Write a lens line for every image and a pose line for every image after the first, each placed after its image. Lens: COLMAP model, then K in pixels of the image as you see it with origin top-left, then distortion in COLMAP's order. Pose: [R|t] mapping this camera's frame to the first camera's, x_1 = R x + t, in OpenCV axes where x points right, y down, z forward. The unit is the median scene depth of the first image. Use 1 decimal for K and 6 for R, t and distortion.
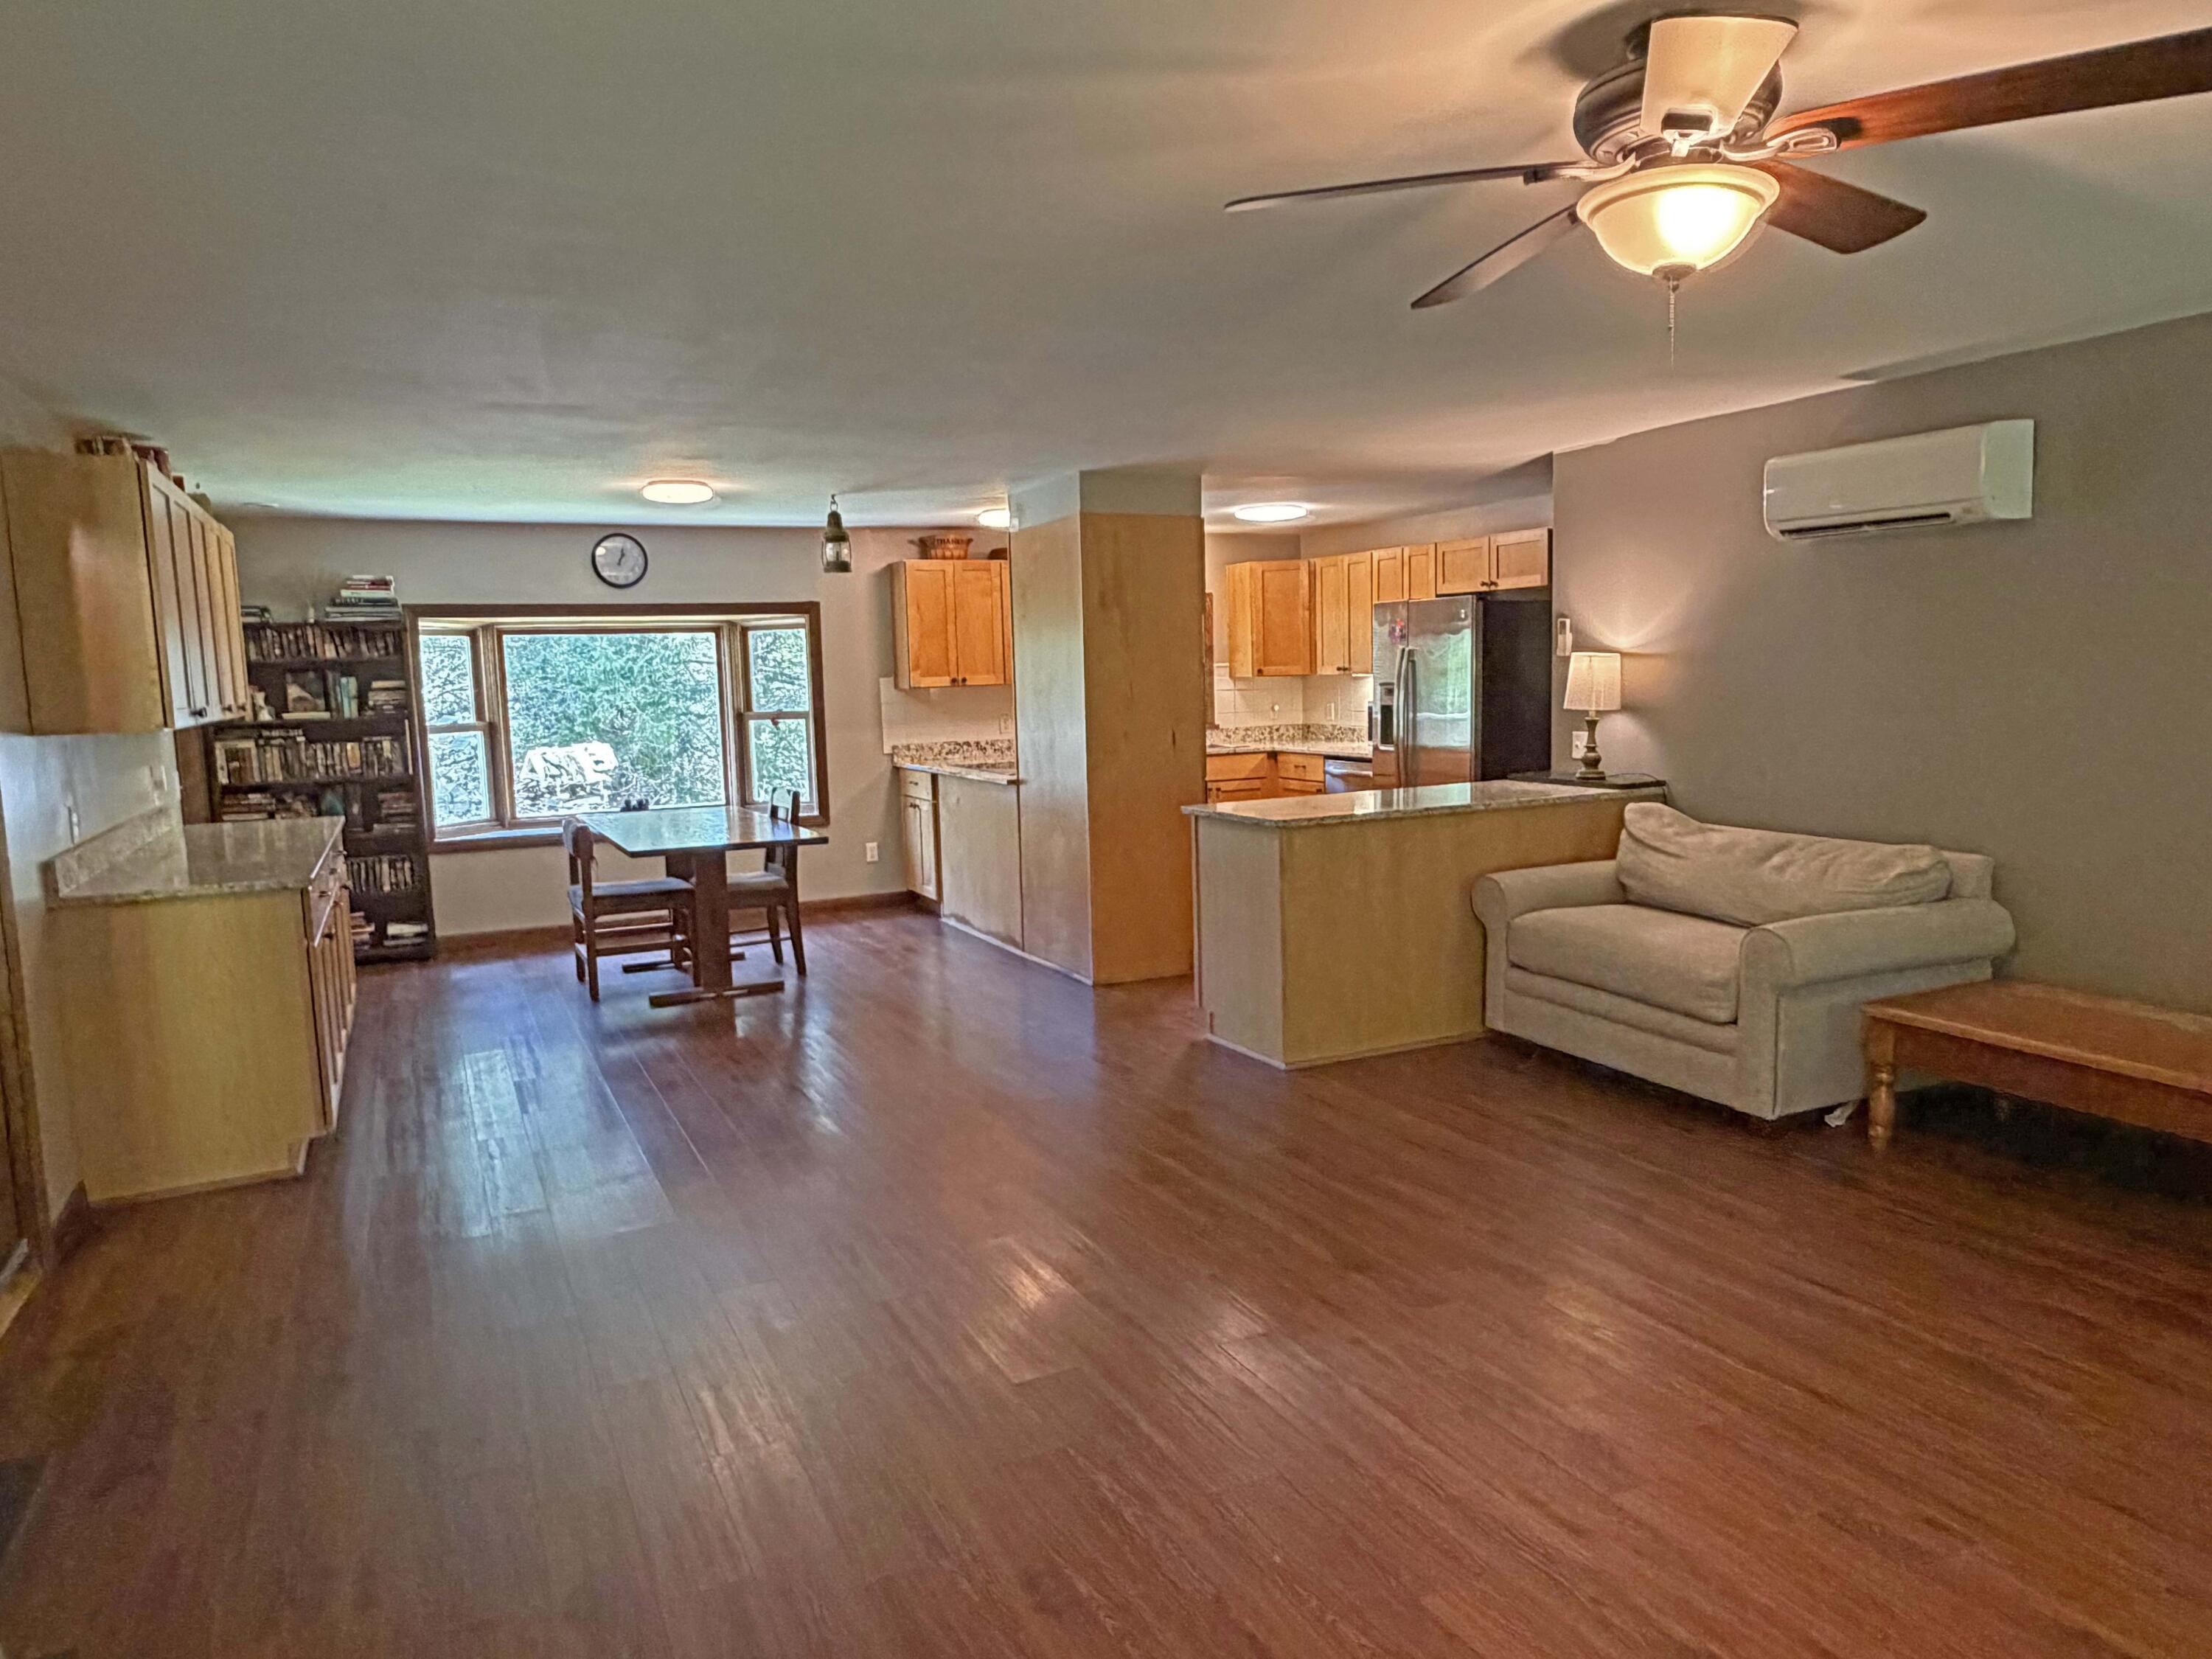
lens RADIAL K [[1433.3, 0, 1106.0], [0, 1433.3, 829.5], [0, 0, 1]] dist [0.057840, -0.001389]
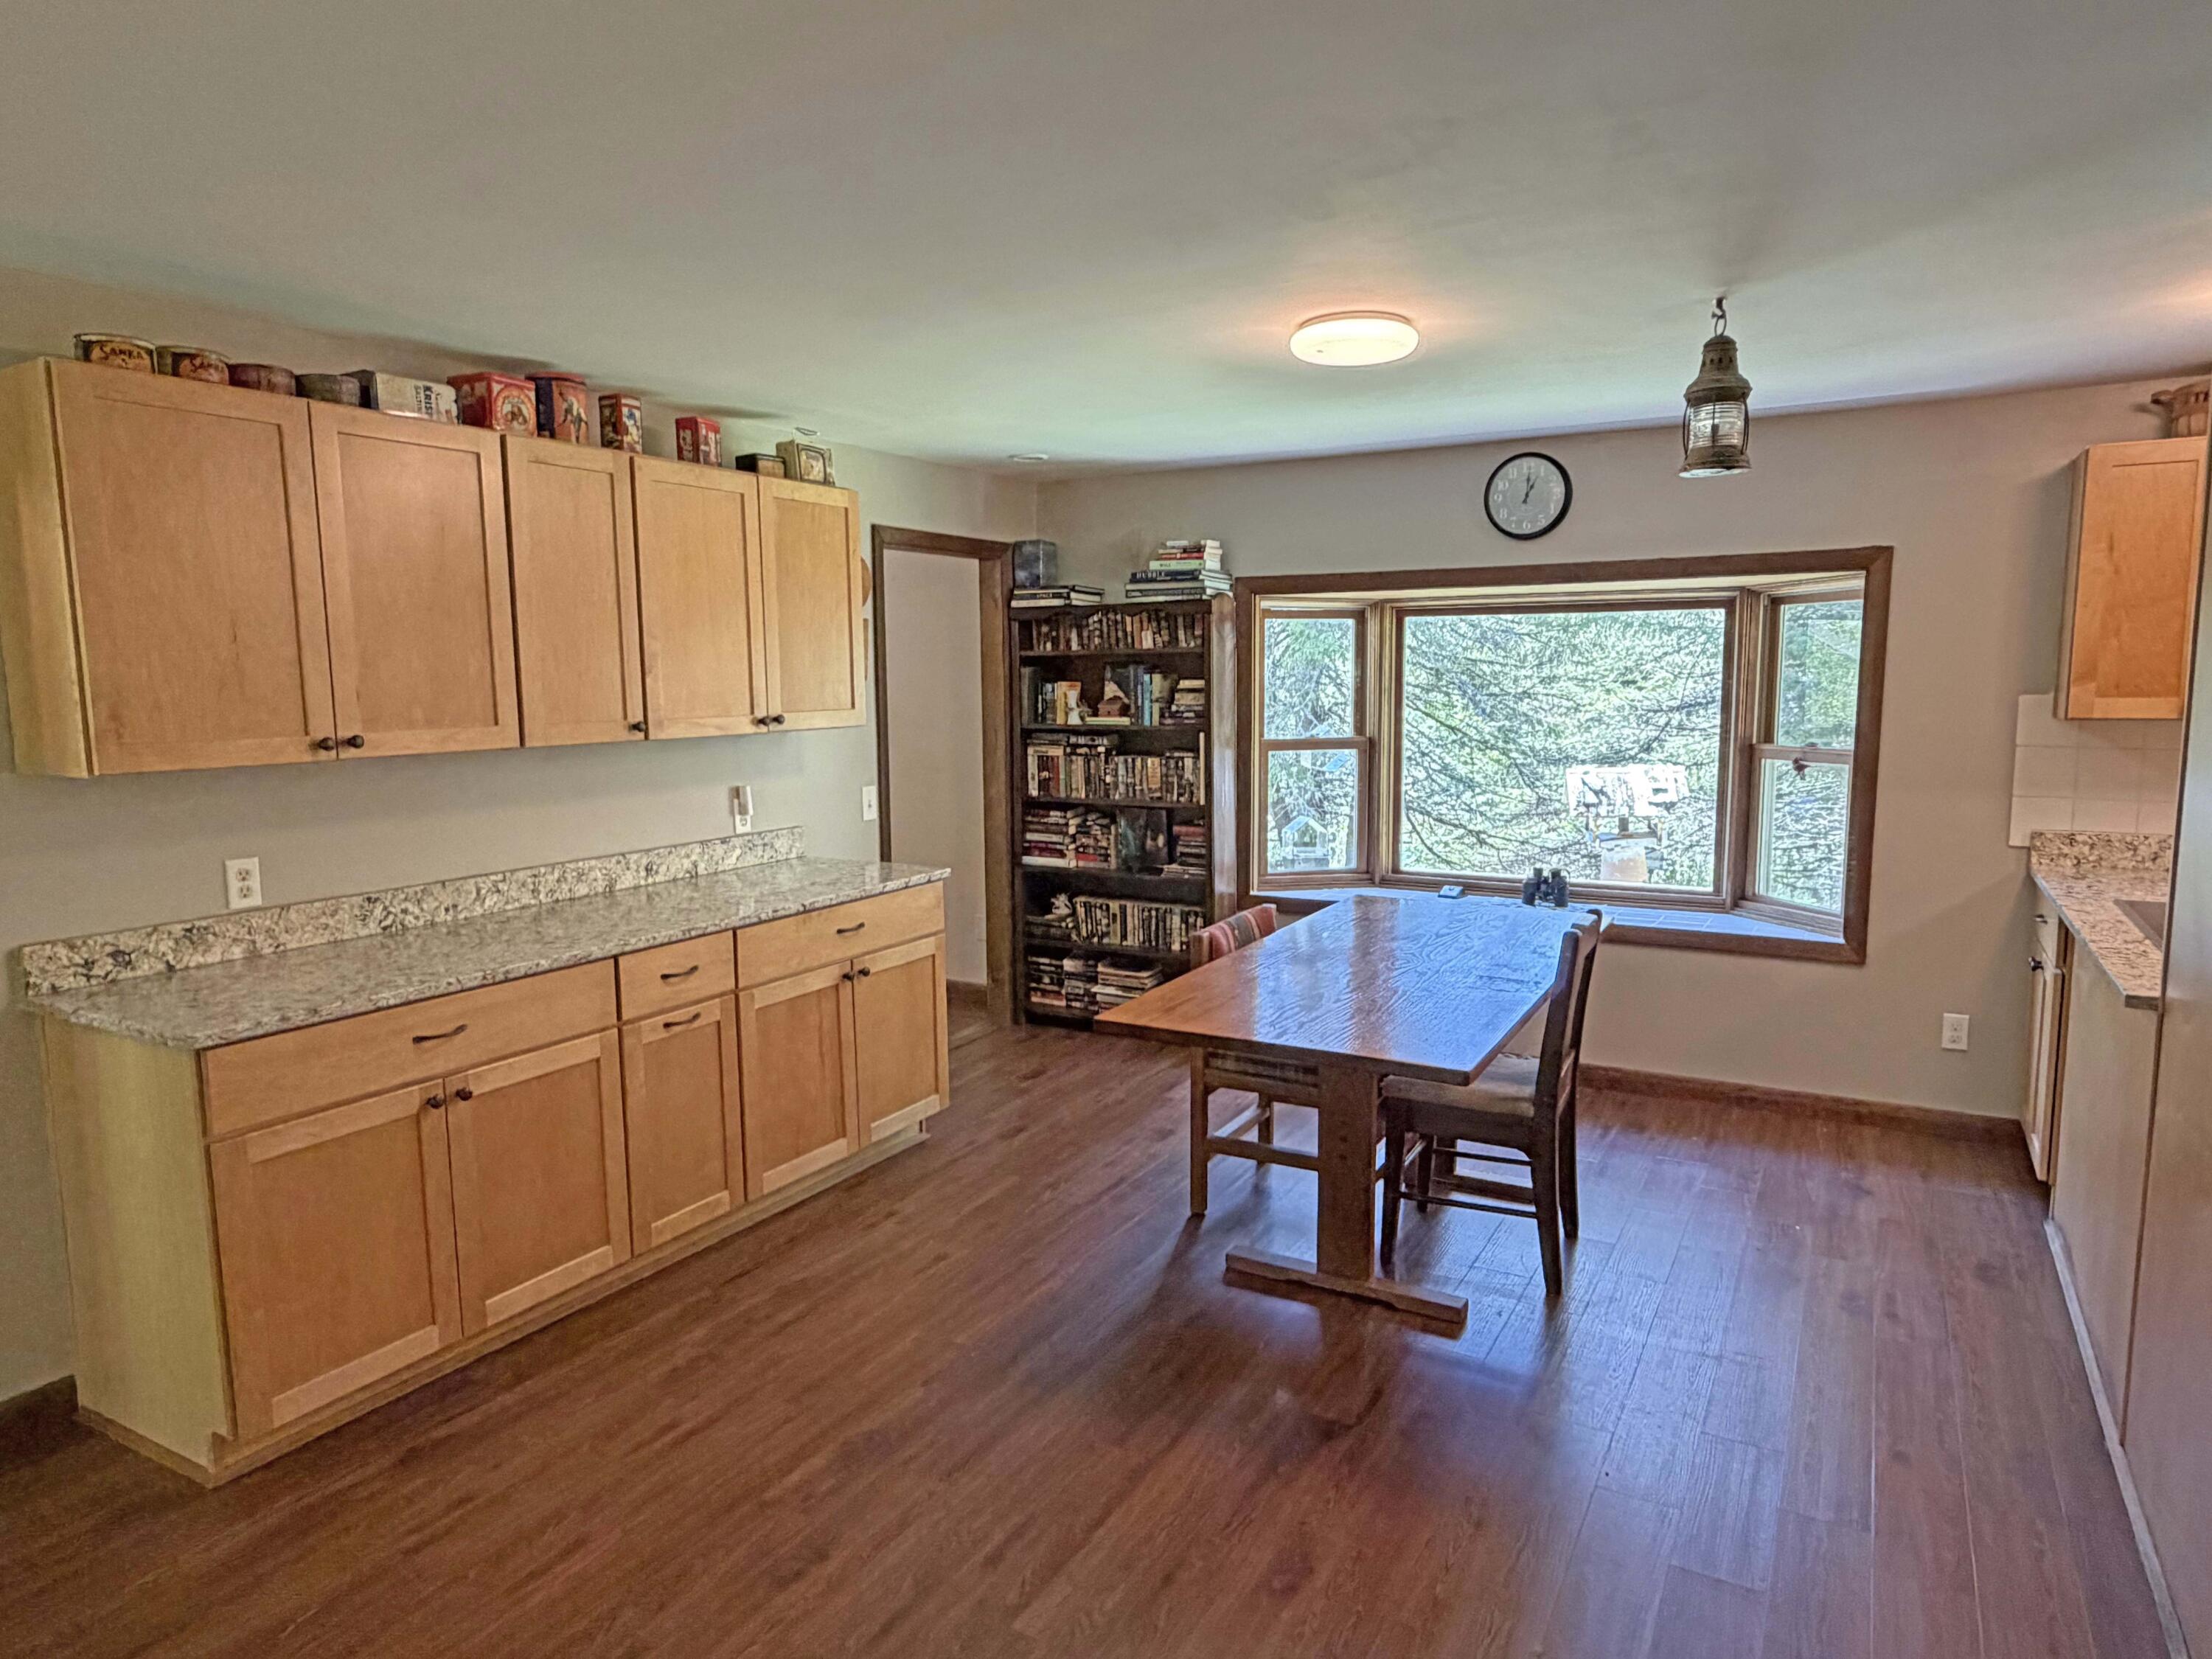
lens RADIAL K [[1341.9, 0, 1114.7], [0, 1341.9, 832.1], [0, 0, 1]] dist [0.022307, 0.000542]
pose [[0.573304, 0.125247, -0.809713, 0.057983], [-0.103821, 0.991386, 0.079839, -0.074191], [0.812738, 0.038293, 0.581369, 0.557073]]
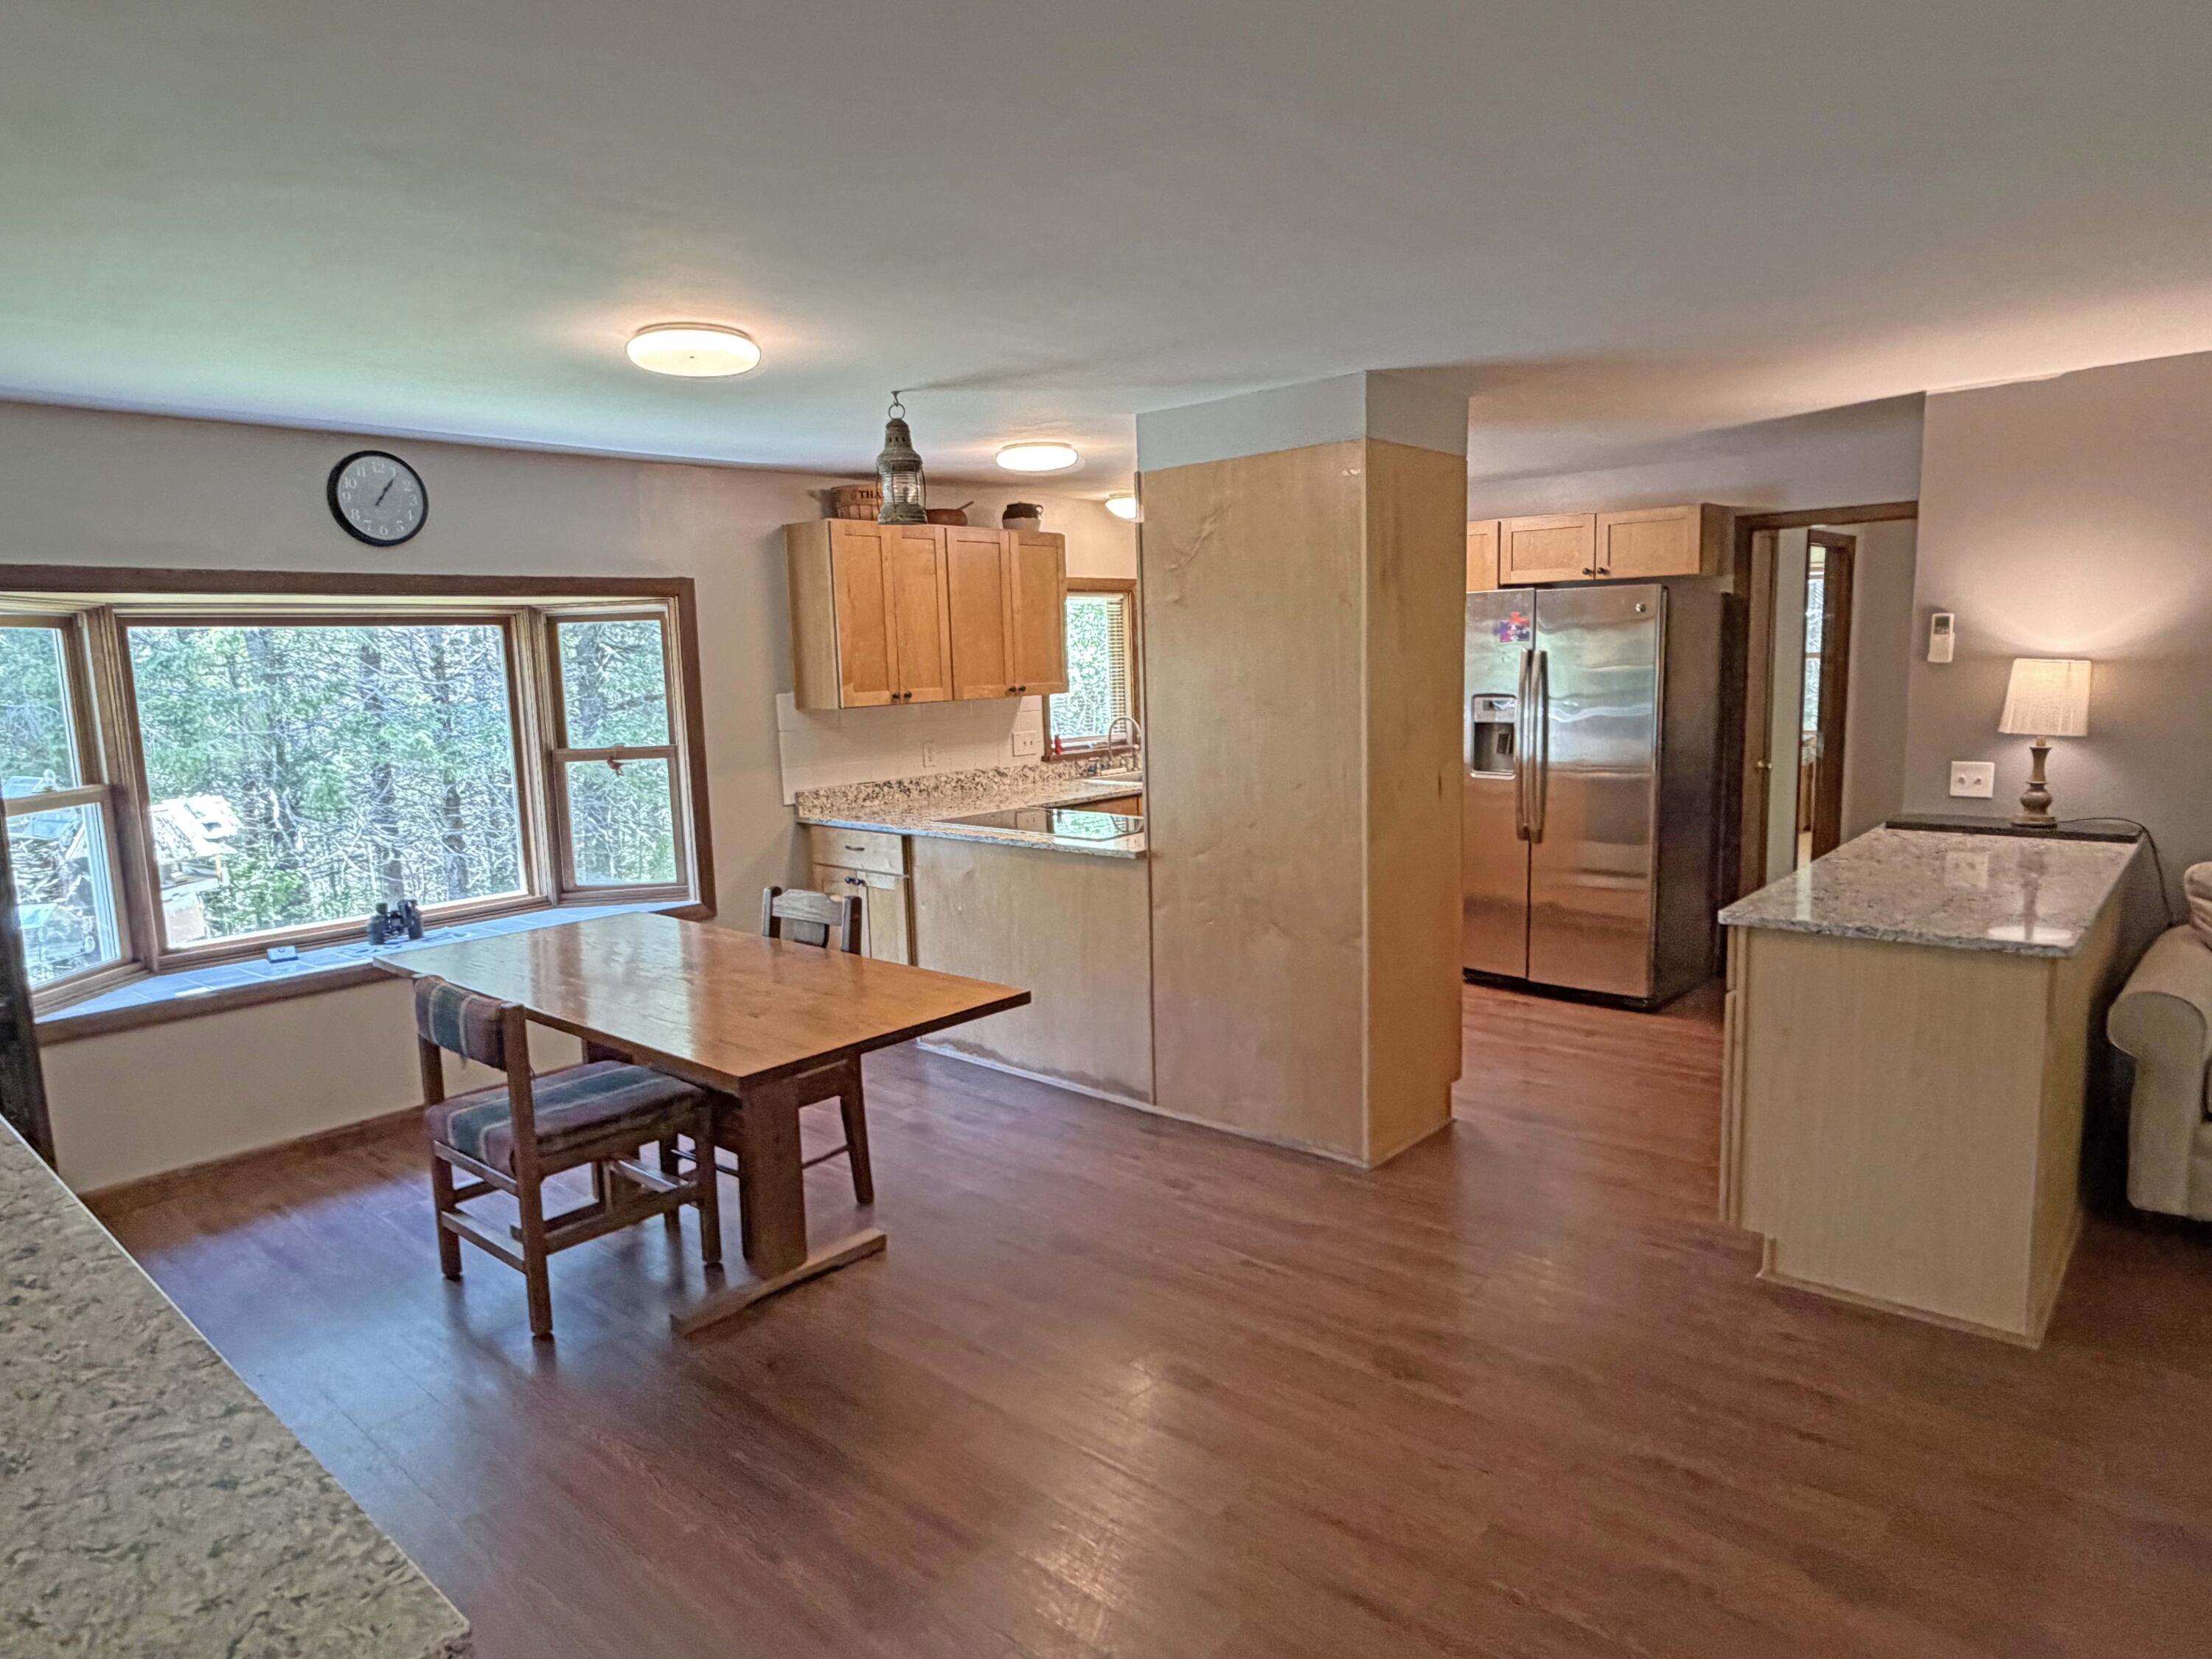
lens RADIAL K [[1341.9, 0, 1114.7], [0, 1341.9, 832.1], [0, 0, 1]] dist [0.022307, 0.000542]
pose [[0.926517, -0.049070, 0.373040, -0.292992], [0.045144, 0.998795, 0.019261, -0.053329], [-0.373536, -0.001005, 0.927615, 0.415464]]
